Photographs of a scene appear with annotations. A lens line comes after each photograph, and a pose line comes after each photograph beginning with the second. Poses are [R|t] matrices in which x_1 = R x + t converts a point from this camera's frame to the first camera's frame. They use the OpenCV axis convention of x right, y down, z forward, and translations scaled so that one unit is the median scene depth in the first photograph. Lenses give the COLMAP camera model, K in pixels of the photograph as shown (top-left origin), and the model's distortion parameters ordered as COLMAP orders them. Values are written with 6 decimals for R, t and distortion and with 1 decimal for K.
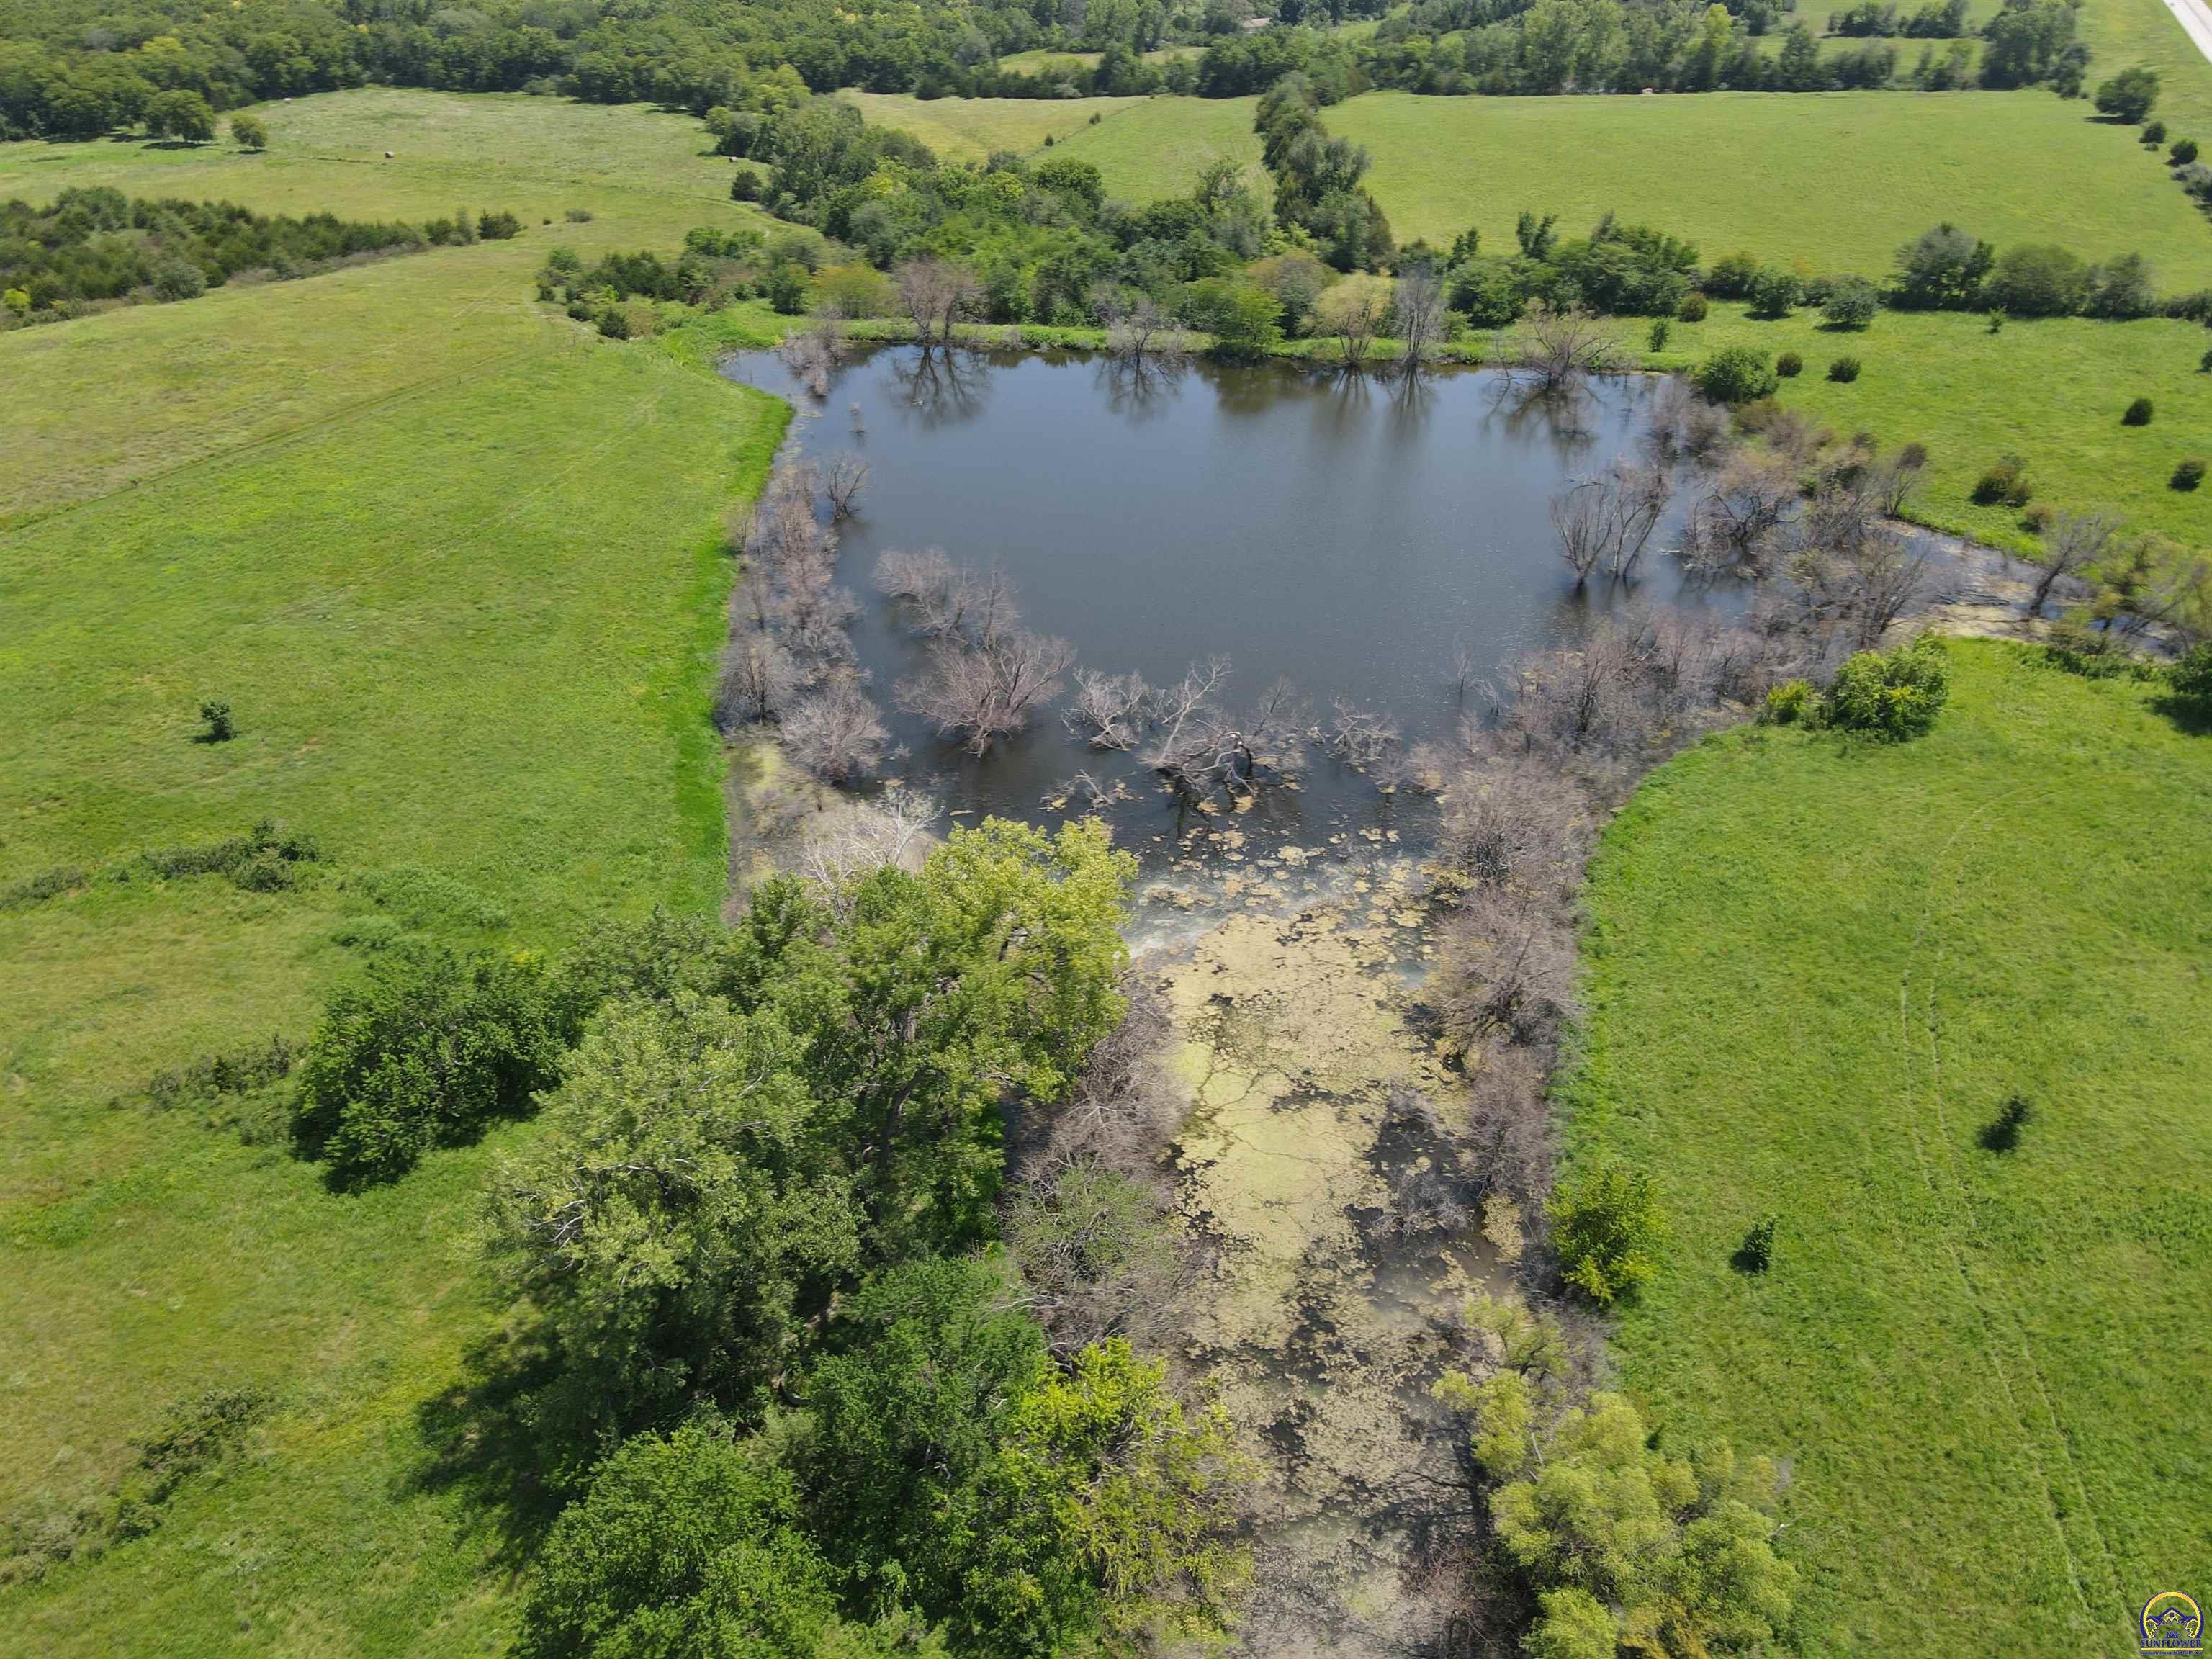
lens RADIAL K [[1654.9, 0, 1076.2], [0, 1654.9, 828.2], [0, 0, 1]] dist [0.063015, -0.070936]
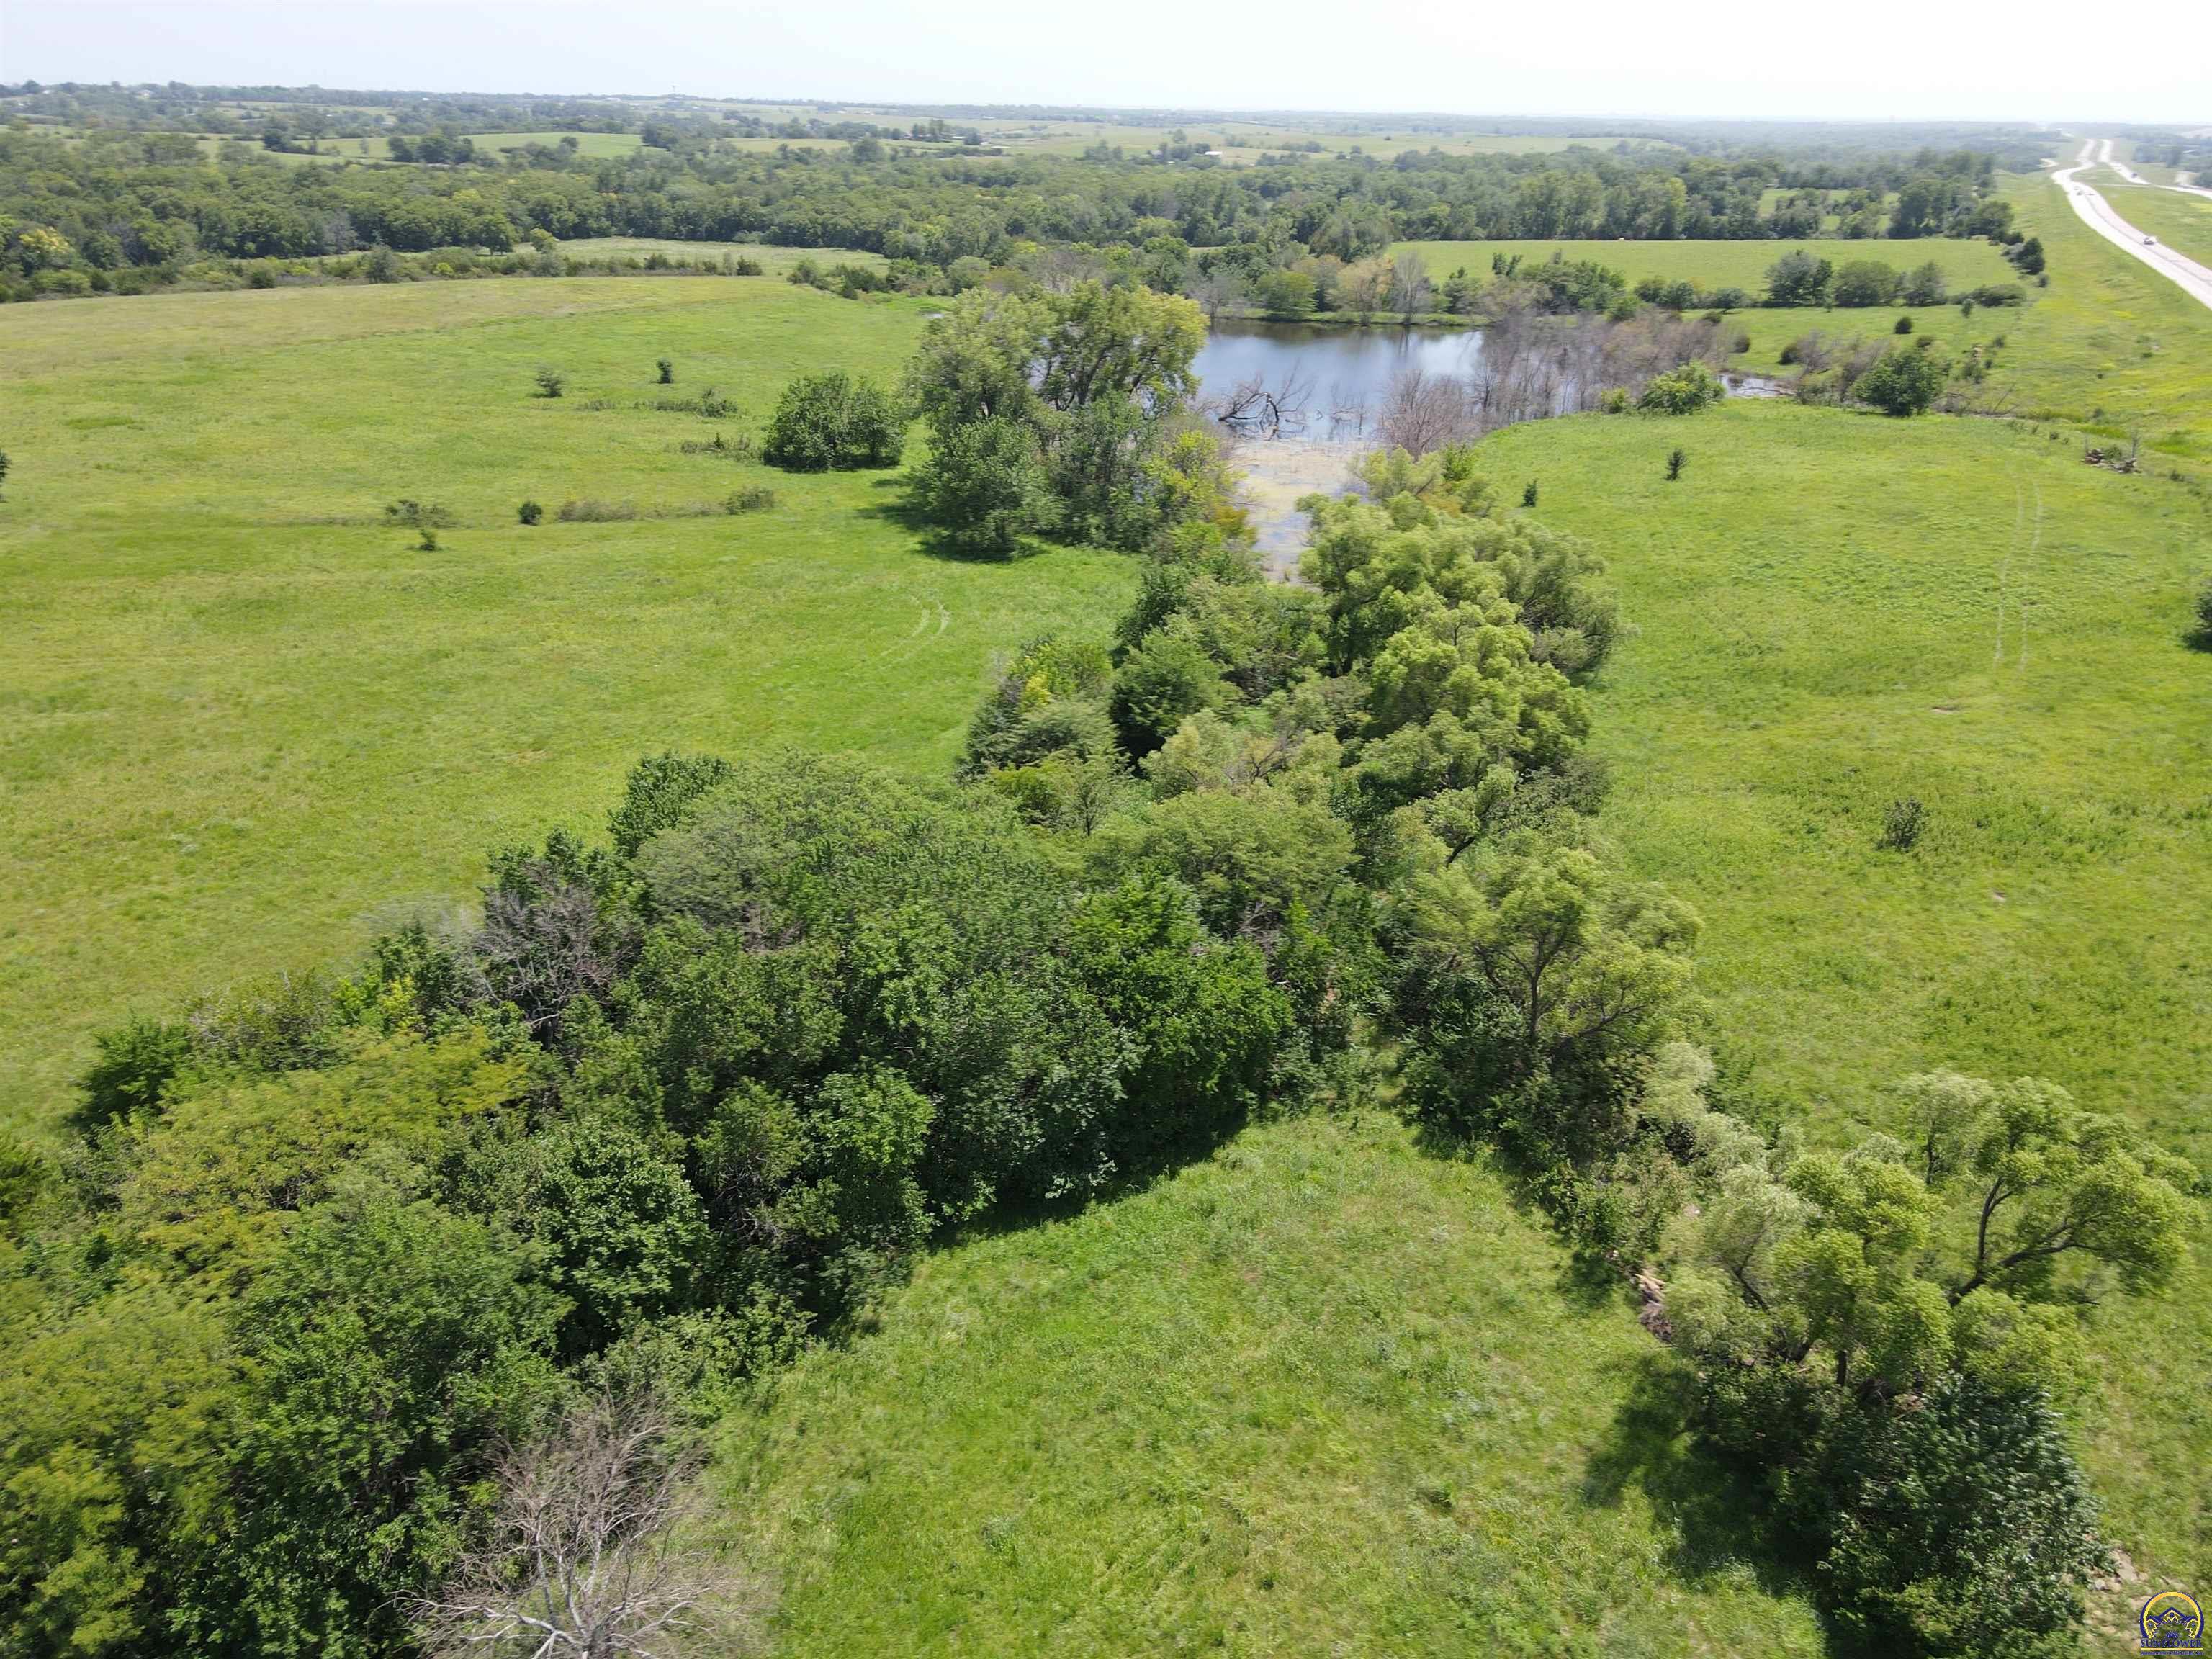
lens RADIAL K [[1602.2, 0, 1106.0], [0, 1602.2, 829.5], [0, 0, 1]] dist [-0.008325, 0.041929]
pose [[0.999412, 0.016102, -0.030266, -0.003268], [-0.019947, 0.991131, -0.131382, 0.166944], [0.027883, 0.131909, 0.990870, -0.148625]]
